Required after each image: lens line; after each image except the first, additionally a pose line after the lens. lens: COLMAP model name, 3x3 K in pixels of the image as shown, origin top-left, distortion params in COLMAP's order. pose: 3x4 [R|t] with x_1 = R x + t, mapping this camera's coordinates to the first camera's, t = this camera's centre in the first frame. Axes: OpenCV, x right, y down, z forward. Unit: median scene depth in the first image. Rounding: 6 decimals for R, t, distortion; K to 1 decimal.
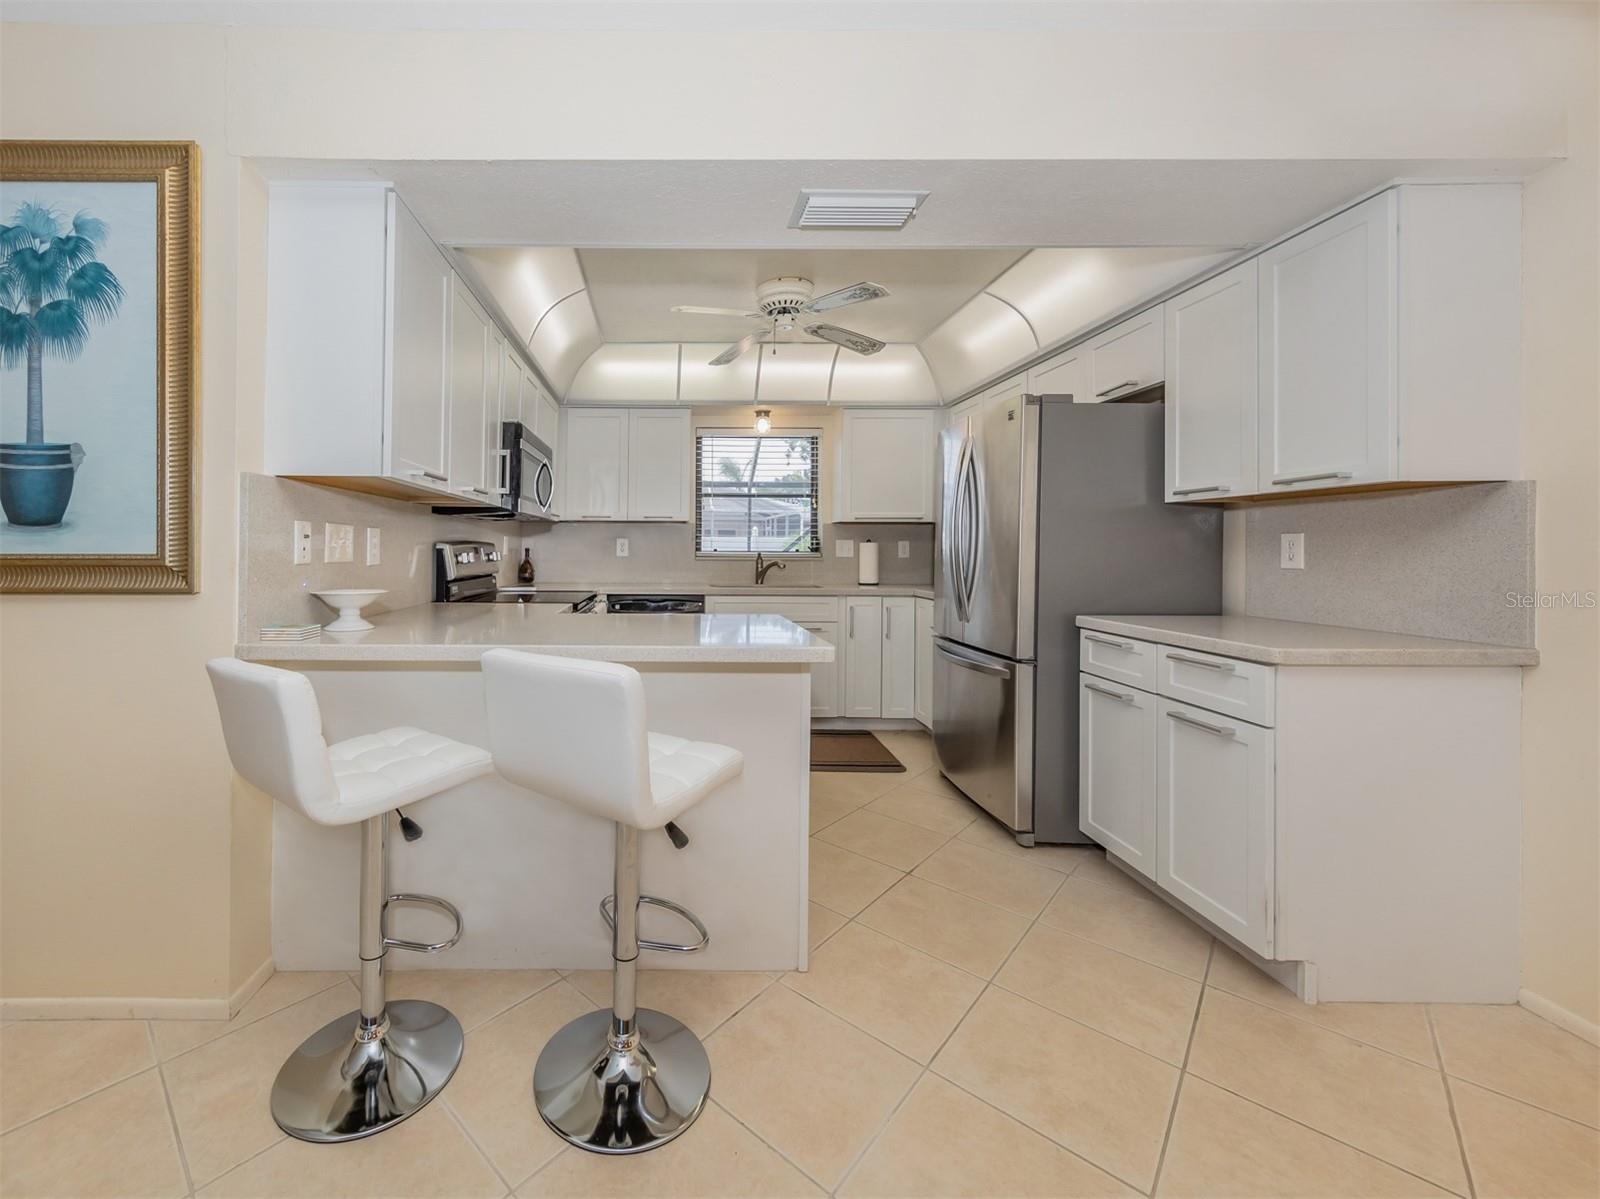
lens RADIAL K [[621.0, 0, 685.5], [0, 621.0, 546.9], [0, 0, 1]] dist [0.013794, -0.002456]
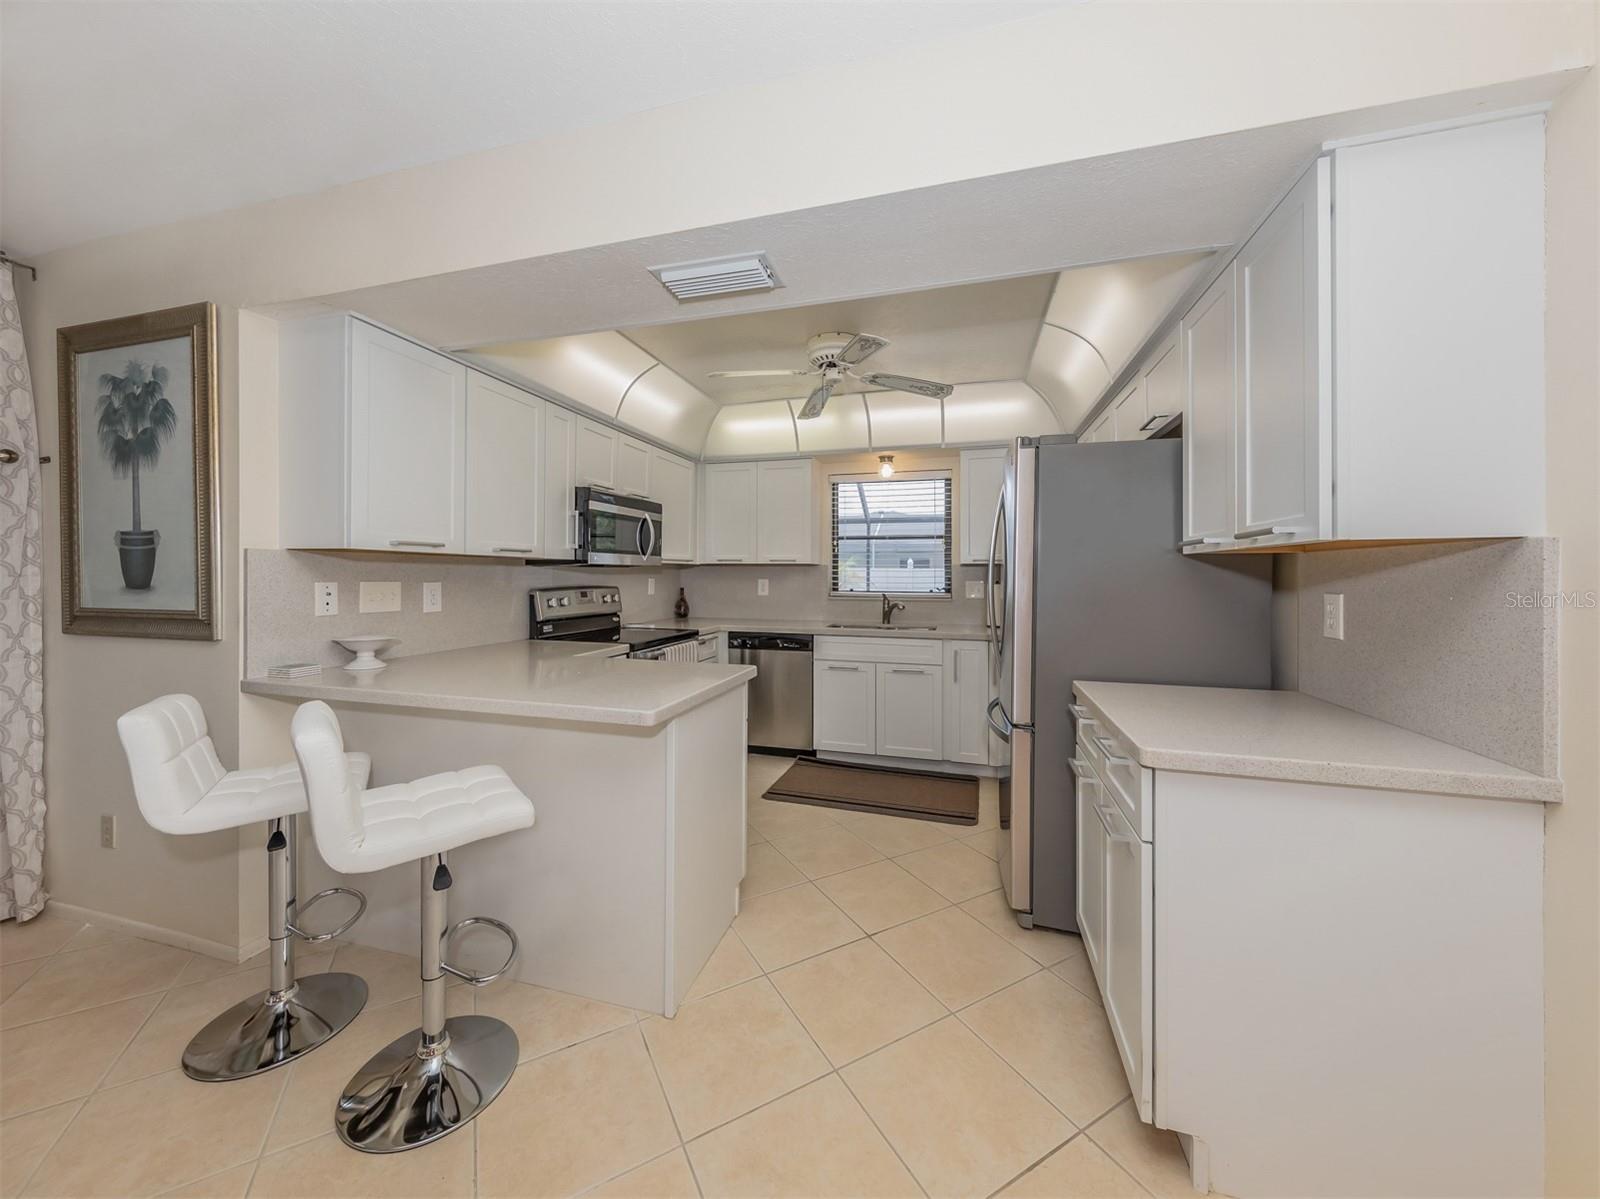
lens RADIAL K [[585.9, 0, 824.2], [0, 585.9, 576.9], [0, 0, 1]] dist [0.009424, -0.000255]
pose [[0.960891, 0.002569, -0.276915, 0.499224], [-0.000594, 0.999974, 0.007215, -0.043703], [0.276926, -0.006768, 0.960867, 0.090703]]
